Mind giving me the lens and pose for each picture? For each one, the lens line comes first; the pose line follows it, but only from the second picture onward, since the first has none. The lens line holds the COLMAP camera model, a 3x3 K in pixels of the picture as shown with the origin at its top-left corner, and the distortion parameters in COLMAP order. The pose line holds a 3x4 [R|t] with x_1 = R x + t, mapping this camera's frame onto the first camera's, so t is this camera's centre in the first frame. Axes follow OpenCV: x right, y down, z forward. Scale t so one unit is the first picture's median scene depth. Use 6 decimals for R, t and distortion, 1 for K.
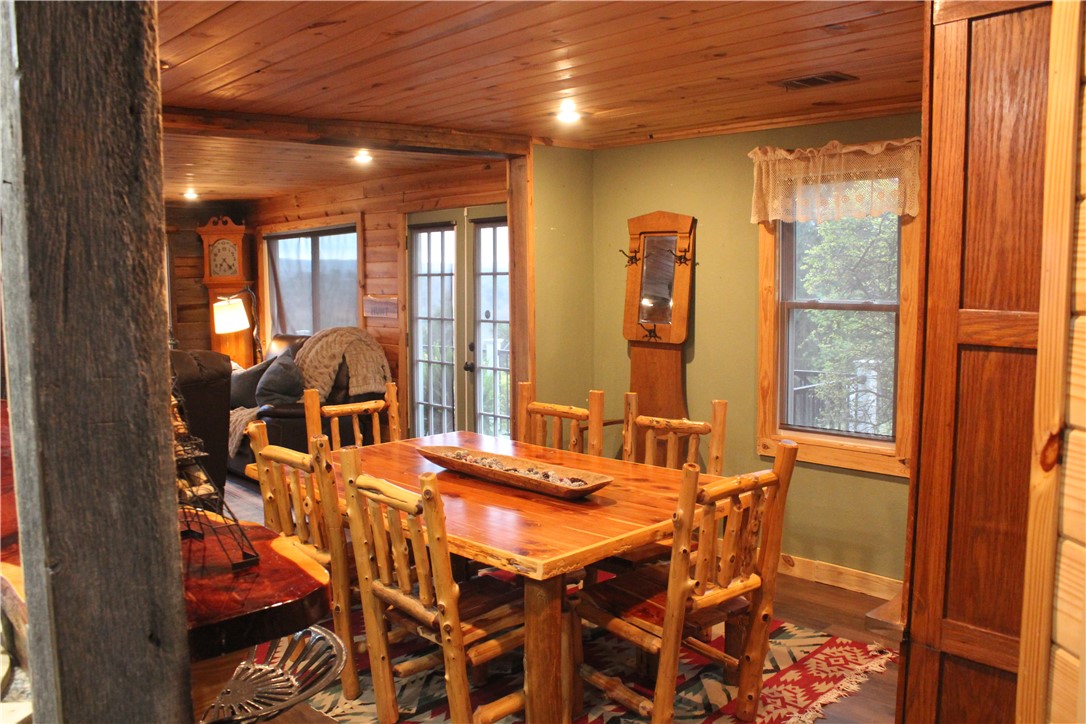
lens RADIAL K [[900.5, 0, 532.5], [0, 900.5, 365.1], [0, 0, 1]] dist [-0.170917, 0.157922]
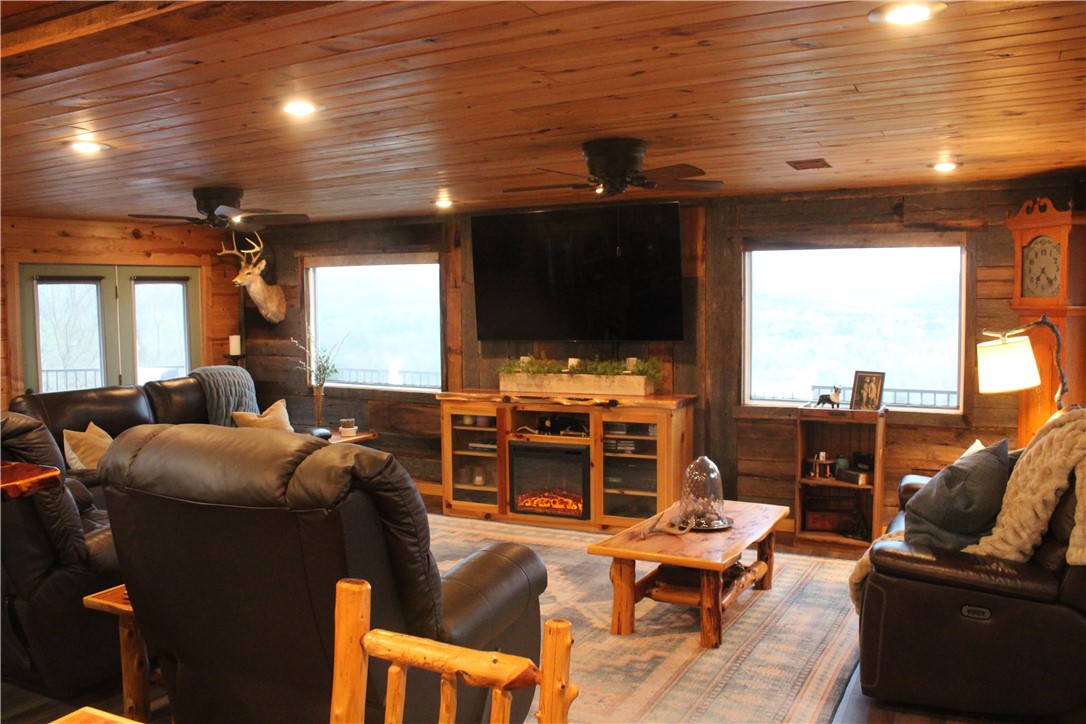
lens RADIAL K [[900.5, 0, 532.5], [0, 900.5, 365.1], [0, 0, 1]] dist [-0.170917, 0.157922]
pose [[0.346760, 0.075978, -0.934872, 0.097492], [-0.084978, 0.995160, 0.049358, -0.058762], [0.934097, 0.062328, 0.351538, 0.511624]]
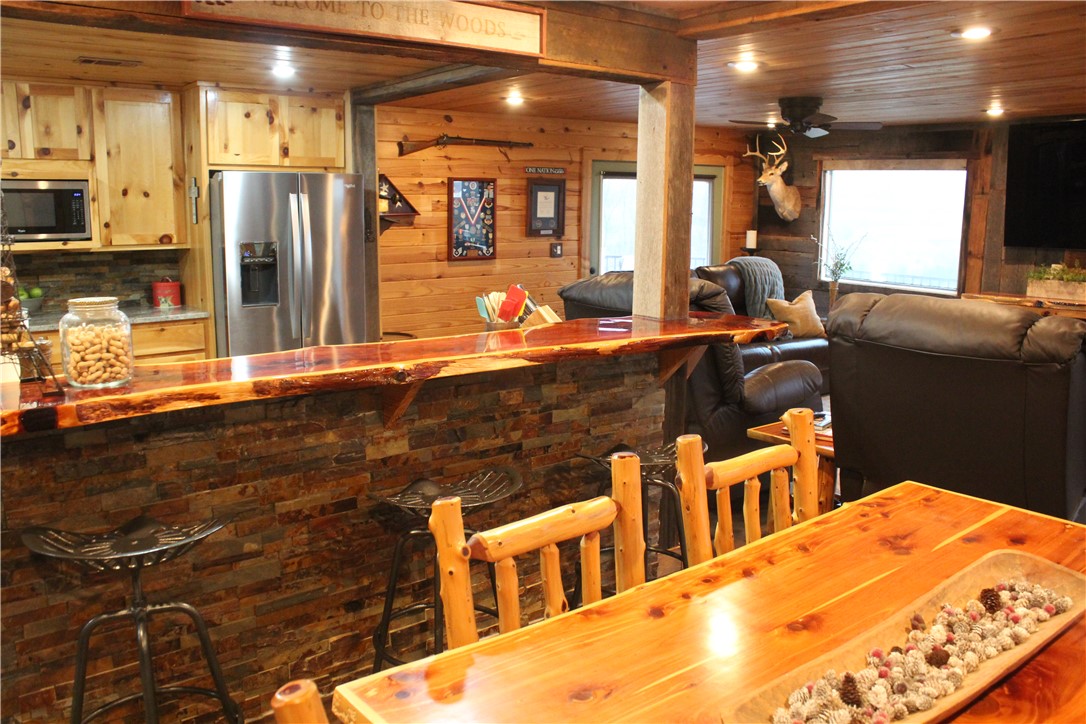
lens RADIAL K [[900.5, 0, 532.5], [0, 900.5, 365.1], [0, 0, 1]] dist [-0.170917, 0.157922]
pose [[-0.085673, 0.189749, -0.978088, 0.179926], [-0.105150, 0.974492, 0.198262, -0.040460], [0.990759, 0.119832, -0.063535, 0.359431]]
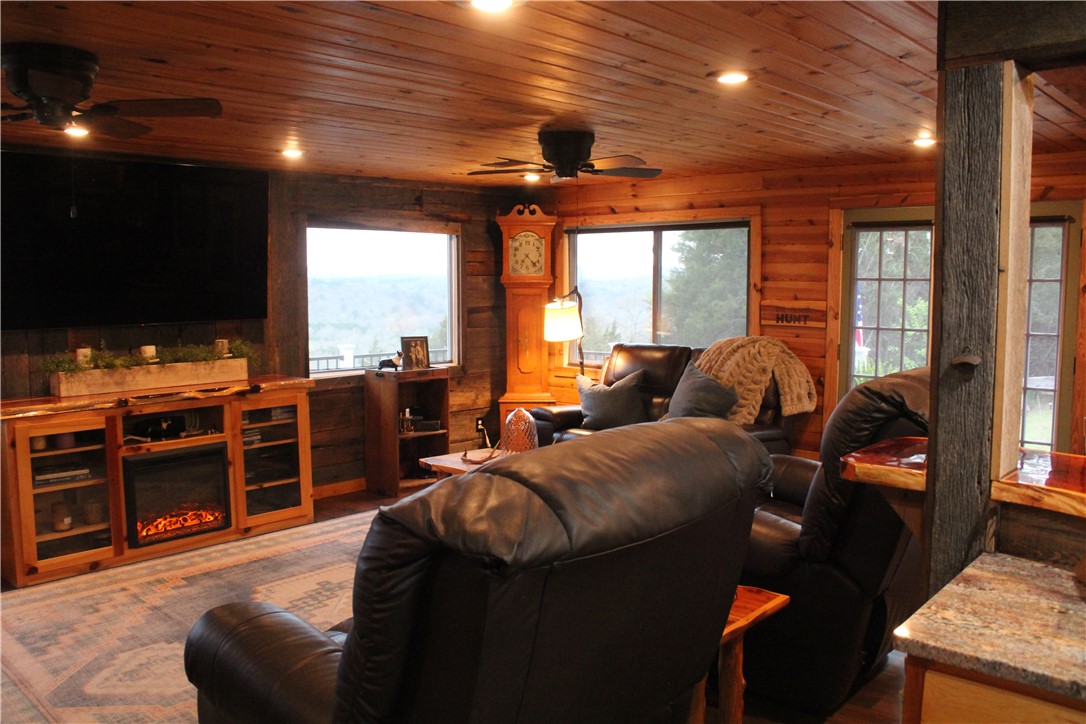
lens RADIAL K [[900.5, 0, 532.5], [0, 900.5, 365.1], [0, 0, 1]] dist [-0.170917, 0.157922]
pose [[0.996209, 0.004919, 0.086856, -0.459256], [-0.004378, 0.999970, -0.006414, -0.007465], [-0.086885, 0.006009, 0.996200, 0.140819]]
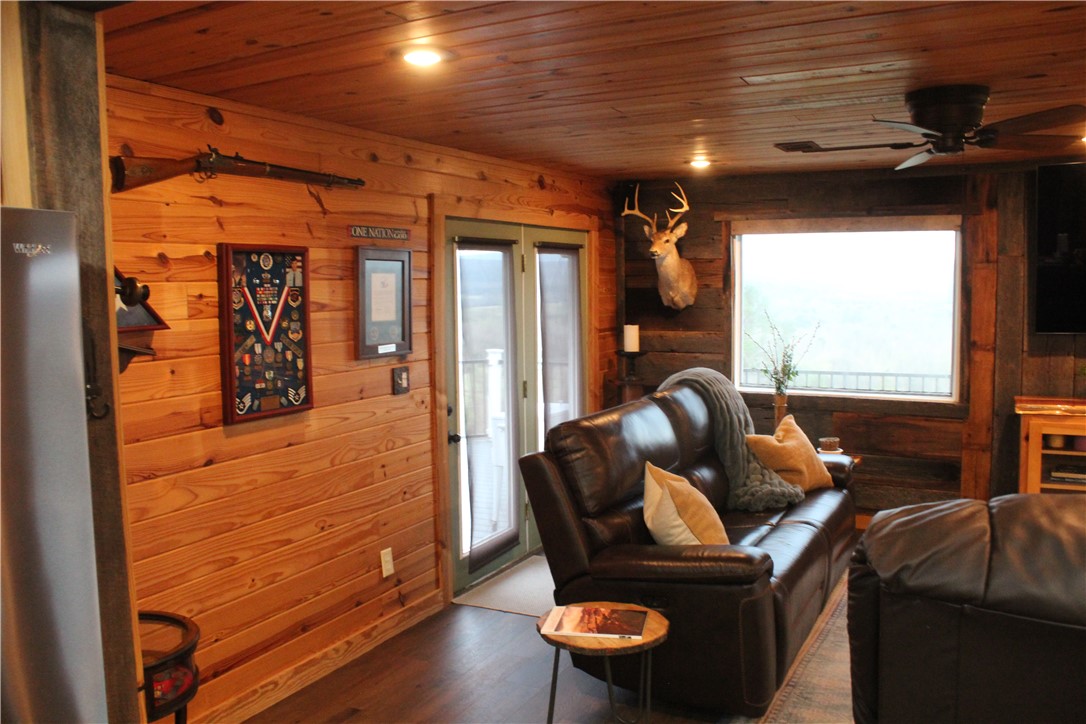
lens RADIAL K [[900.5, 0, 532.5], [0, 900.5, 365.1], [0, 0, 1]] dist [-0.170917, 0.157922]
pose [[0.347113, 0.086502, -0.933826, -0.300013], [-0.081738, 0.994738, 0.061762, -0.018423], [0.934255, 0.054890, 0.352357, 0.188721]]
